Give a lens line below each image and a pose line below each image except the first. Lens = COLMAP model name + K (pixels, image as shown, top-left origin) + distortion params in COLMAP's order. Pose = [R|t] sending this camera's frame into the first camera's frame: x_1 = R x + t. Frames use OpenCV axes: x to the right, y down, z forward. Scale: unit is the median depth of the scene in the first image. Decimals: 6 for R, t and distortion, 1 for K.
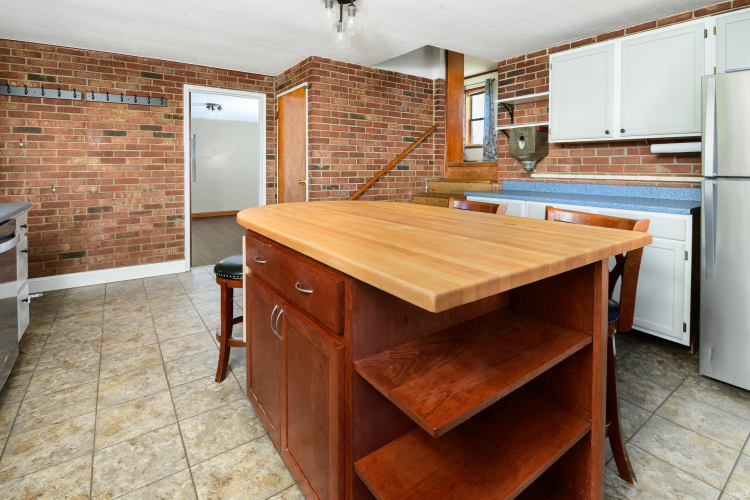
lens RADIAL K [[360.0, 0, 376.0], [0, 360.0, 202.3], [0, 0, 1]] dist [-0.001820, -0.000367]
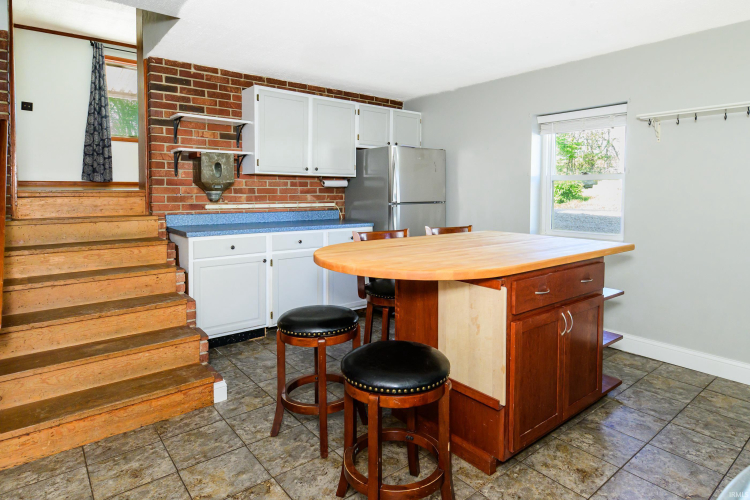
lens RADIAL K [[436.5, 0, 375.0], [0, 436.5, 250.0], [0, 0, 1]] dist [-0.001510, -0.000386]
pose [[-0.046869, -0.133752, 0.989906, -0.785056], [0.095679, 0.985837, 0.137733, -0.093551], [-0.994308, 0.101168, -0.033408, 0.759168]]
